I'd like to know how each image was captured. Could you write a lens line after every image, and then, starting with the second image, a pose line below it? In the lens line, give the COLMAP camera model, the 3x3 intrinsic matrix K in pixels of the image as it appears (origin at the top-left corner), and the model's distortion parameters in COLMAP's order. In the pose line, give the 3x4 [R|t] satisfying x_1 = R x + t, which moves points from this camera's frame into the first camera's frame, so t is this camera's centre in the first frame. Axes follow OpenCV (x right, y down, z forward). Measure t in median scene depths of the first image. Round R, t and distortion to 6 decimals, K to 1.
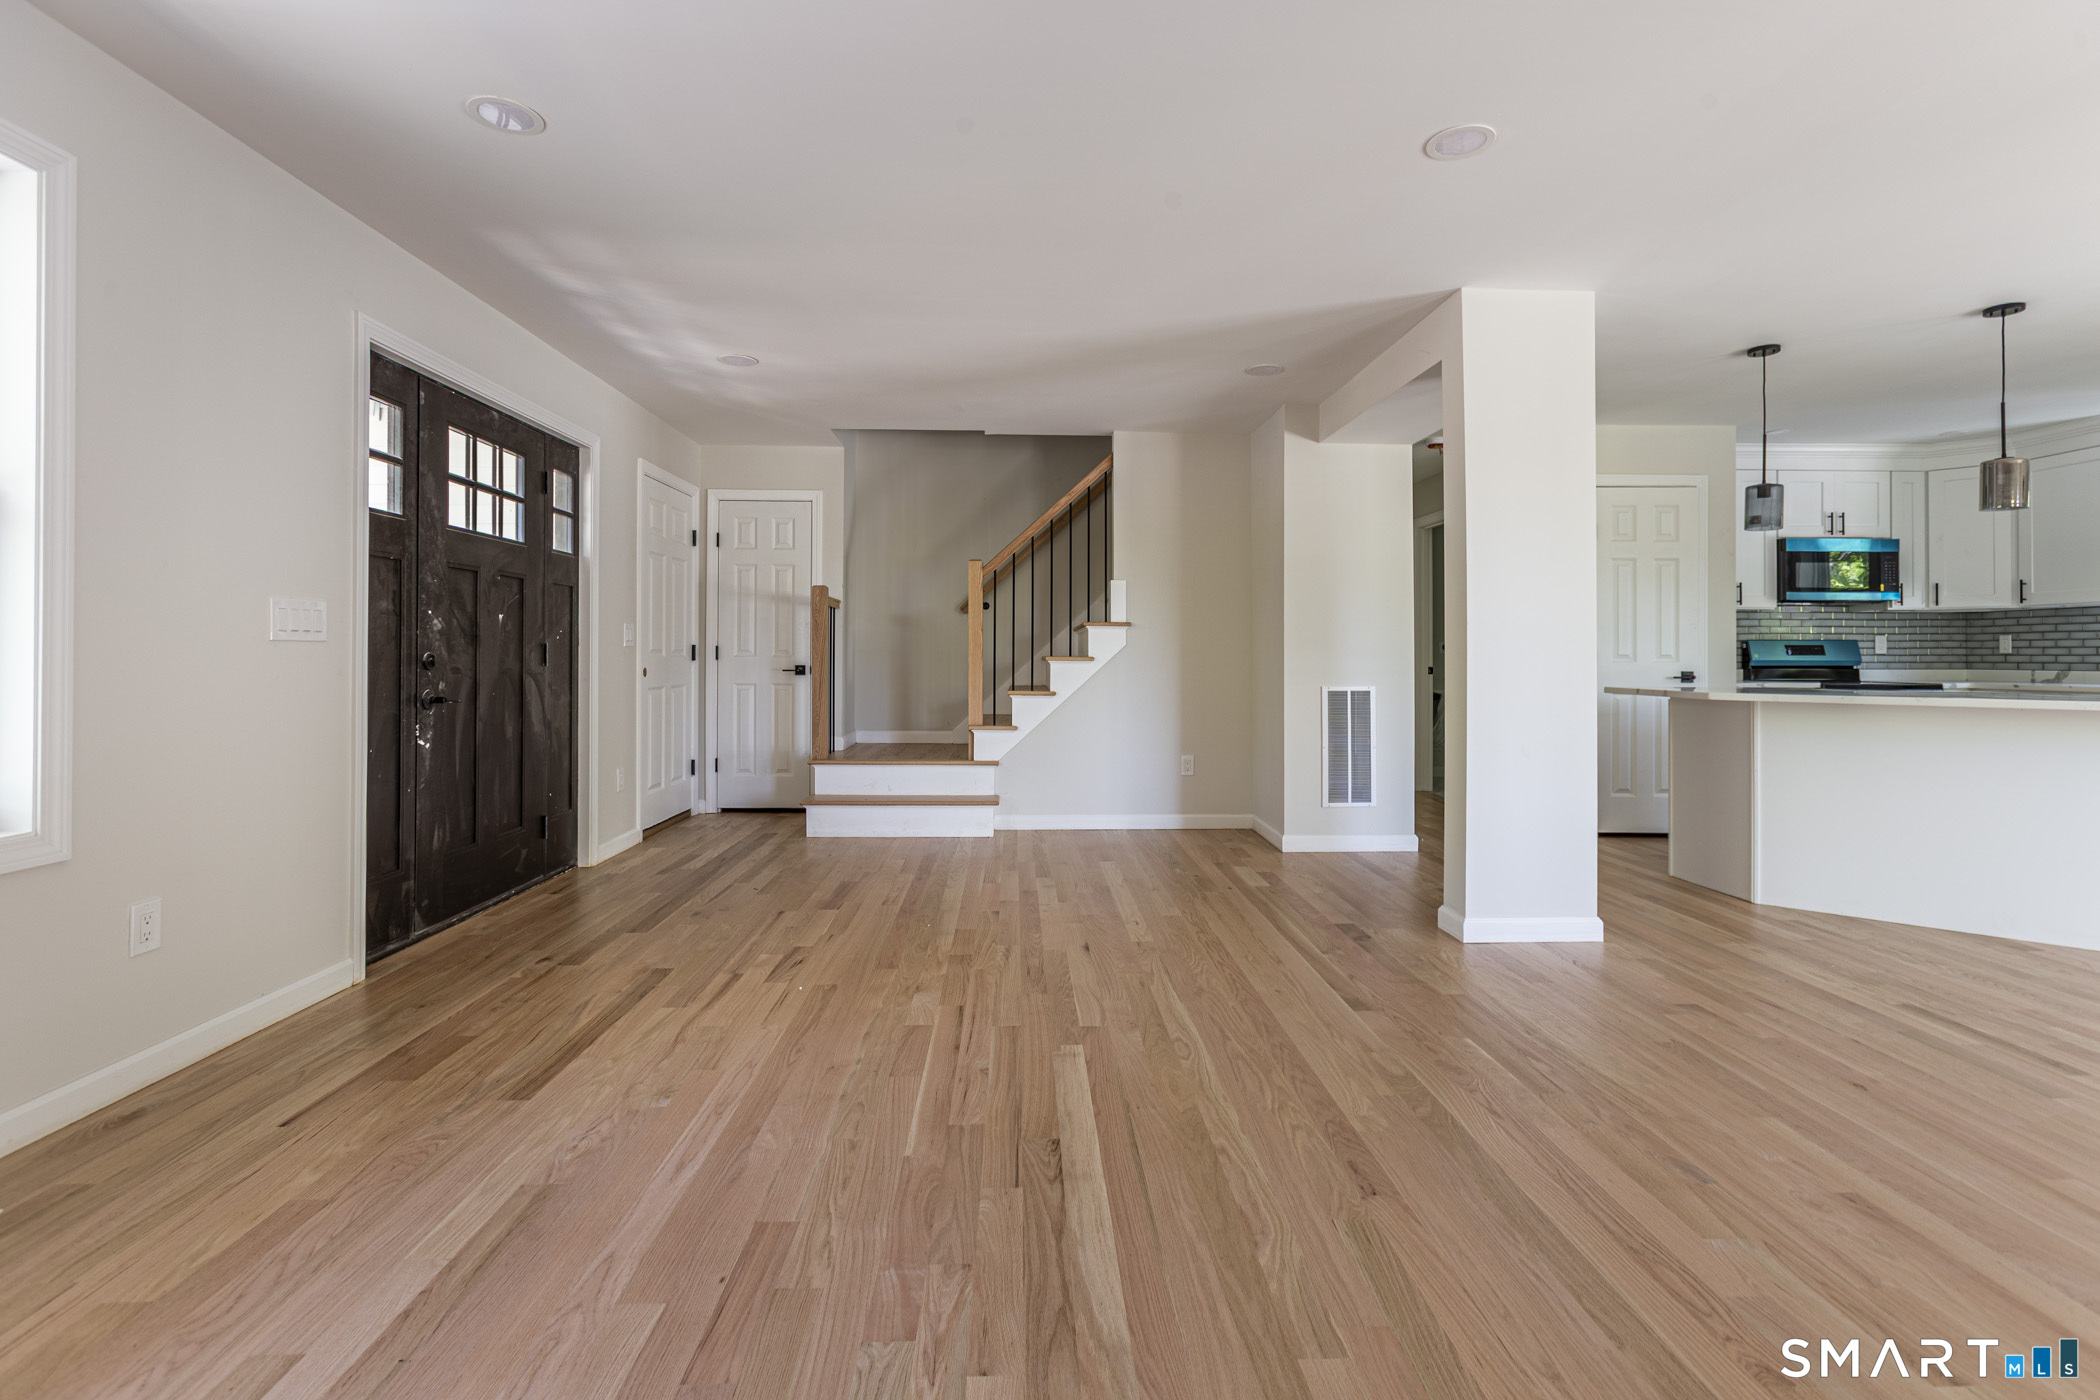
lens RADIAL K [[965.3, 0, 1070.2], [0, 965.3, 674.2], [0, 0, 1]] dist [-0.008017, 0.009665]
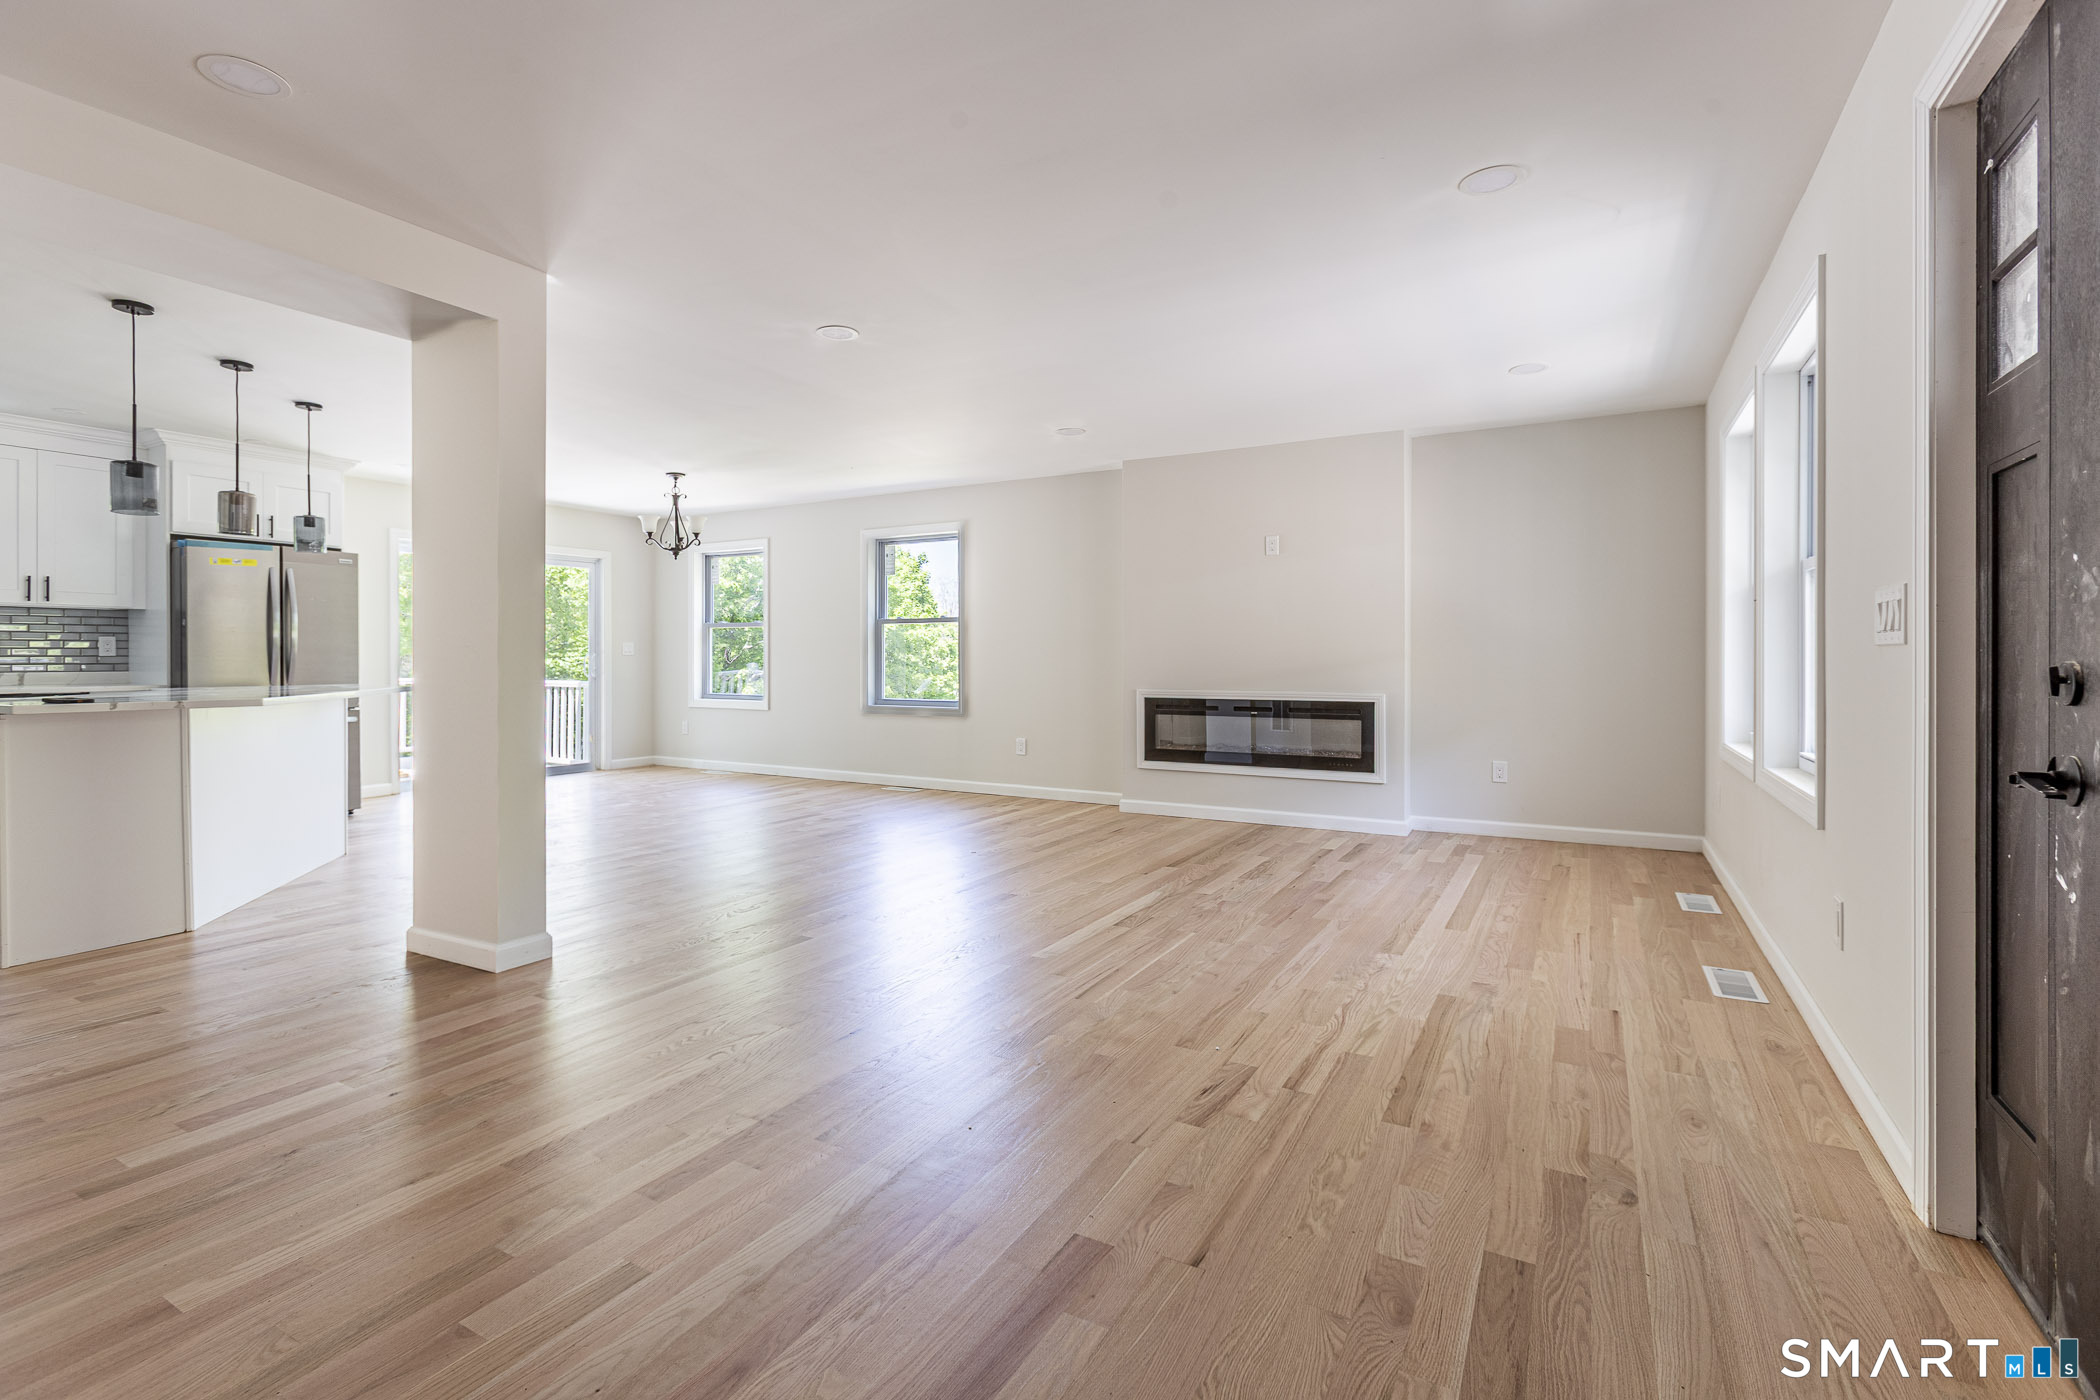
lens RADIAL K [[965.3, 0, 1049.2], [0, 965.3, 670.6], [0, 0, 1]] dist [-0.008017, 0.009665]
pose [[-0.844911, -0.009891, 0.534816, -0.333182], [0.008847, 0.999434, 0.032459, -0.021571], [-0.534834, 0.032157, -0.844345, 0.981856]]
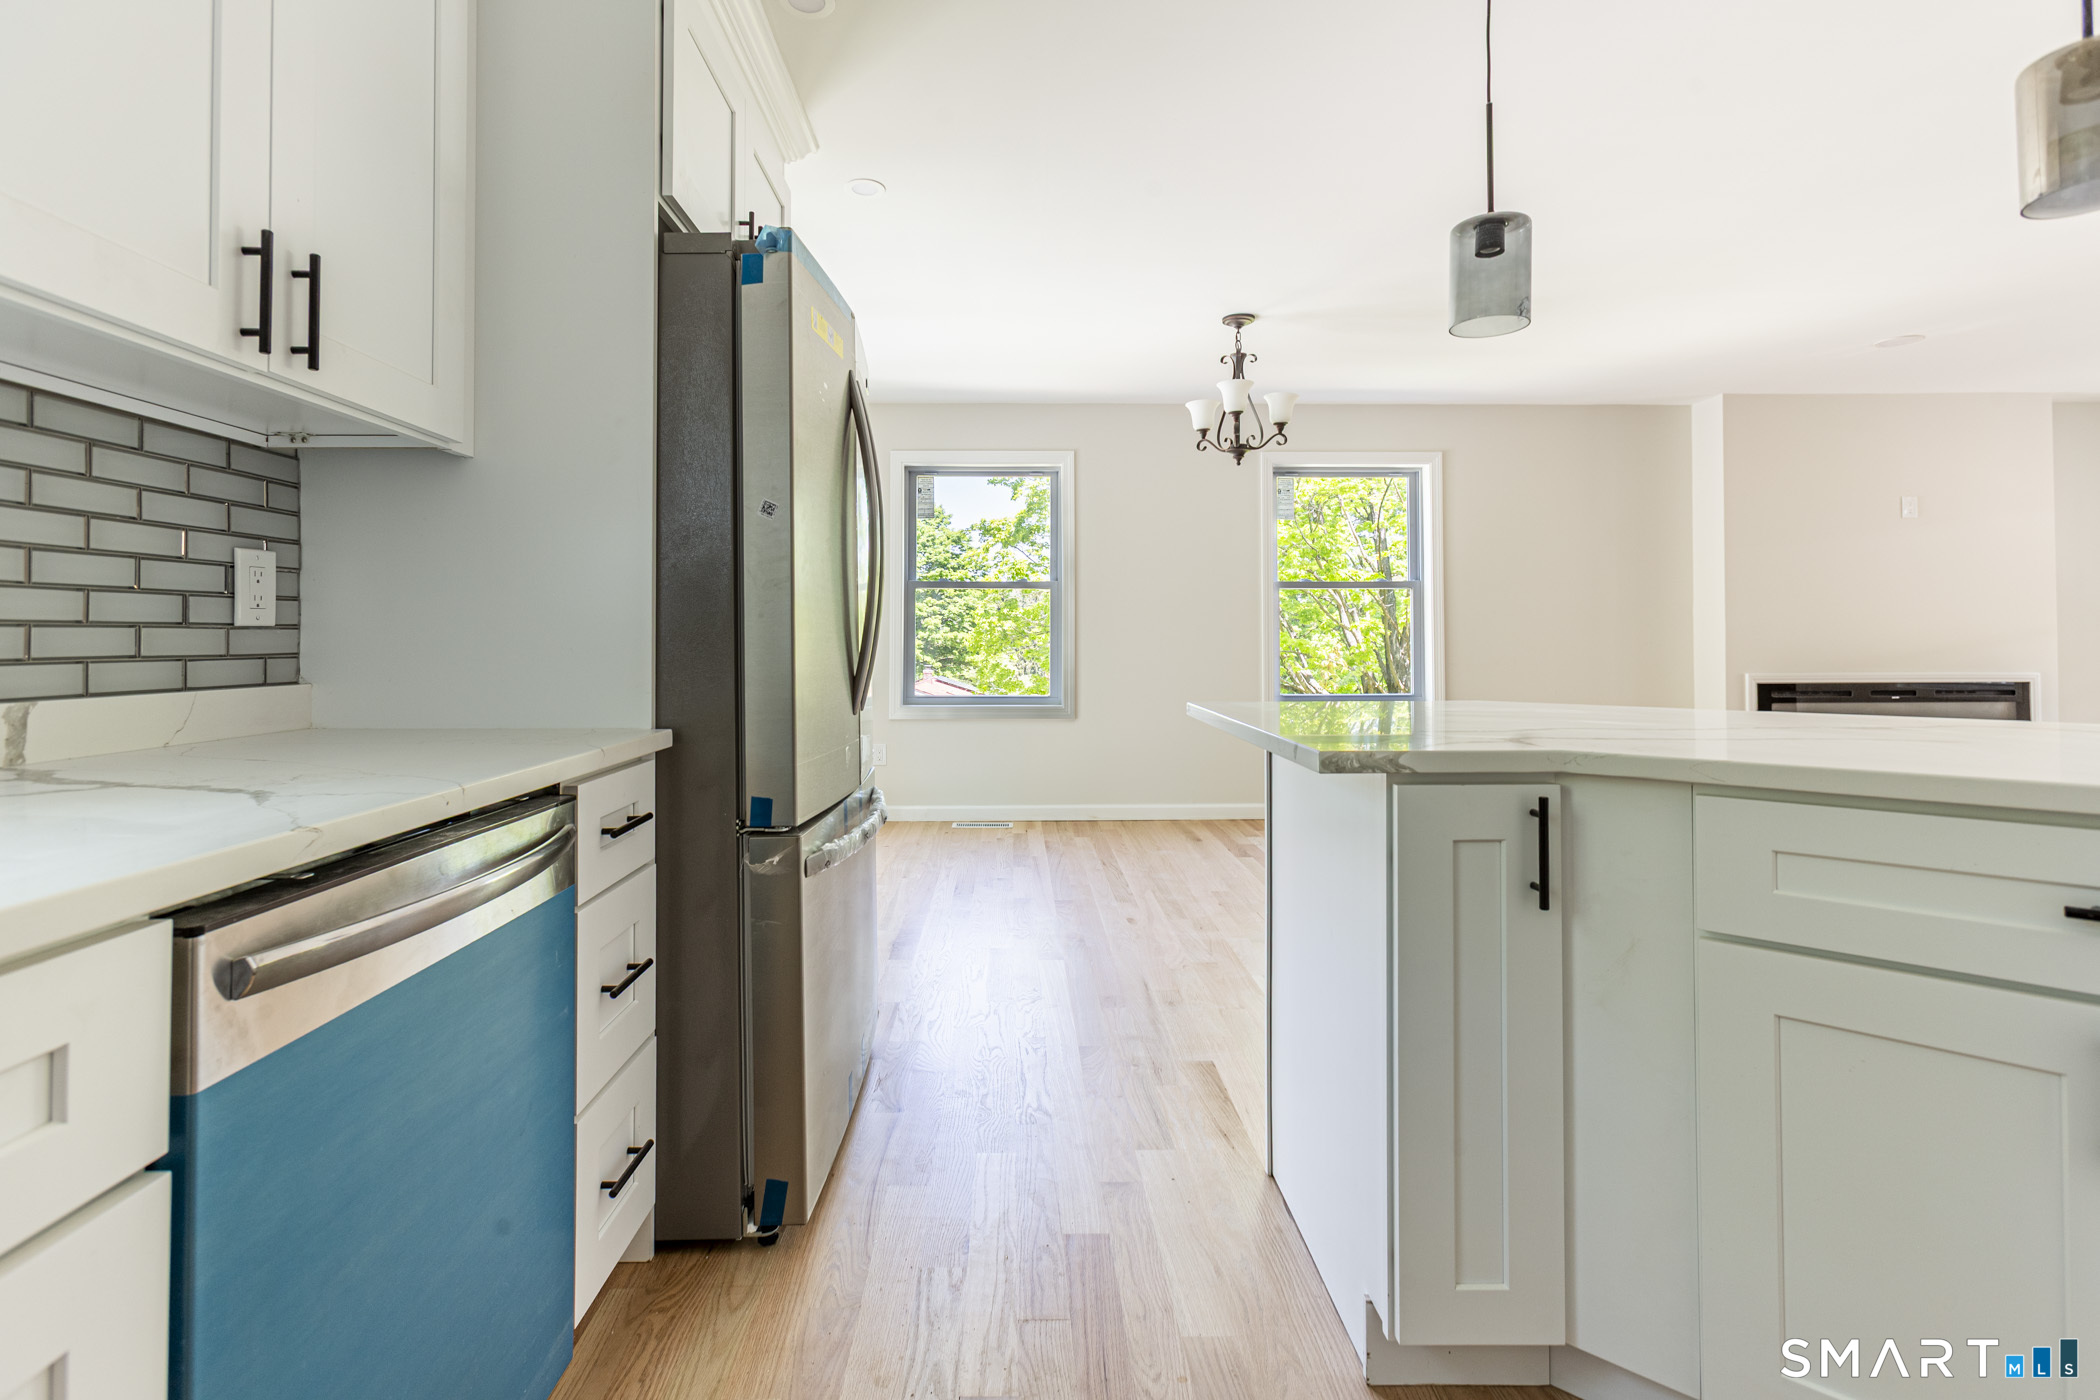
lens RADIAL K [[965.3, 0, 1033.1], [0, 965.3, 642.4], [0, 0, 1]] dist [-0.008017, 0.009665]
pose [[-0.999790, -0.003175, 0.020237, 0.912093], [-0.002553, 0.999526, 0.030678, -0.016821], [-0.020325, 0.030620, -0.999324, 0.901114]]
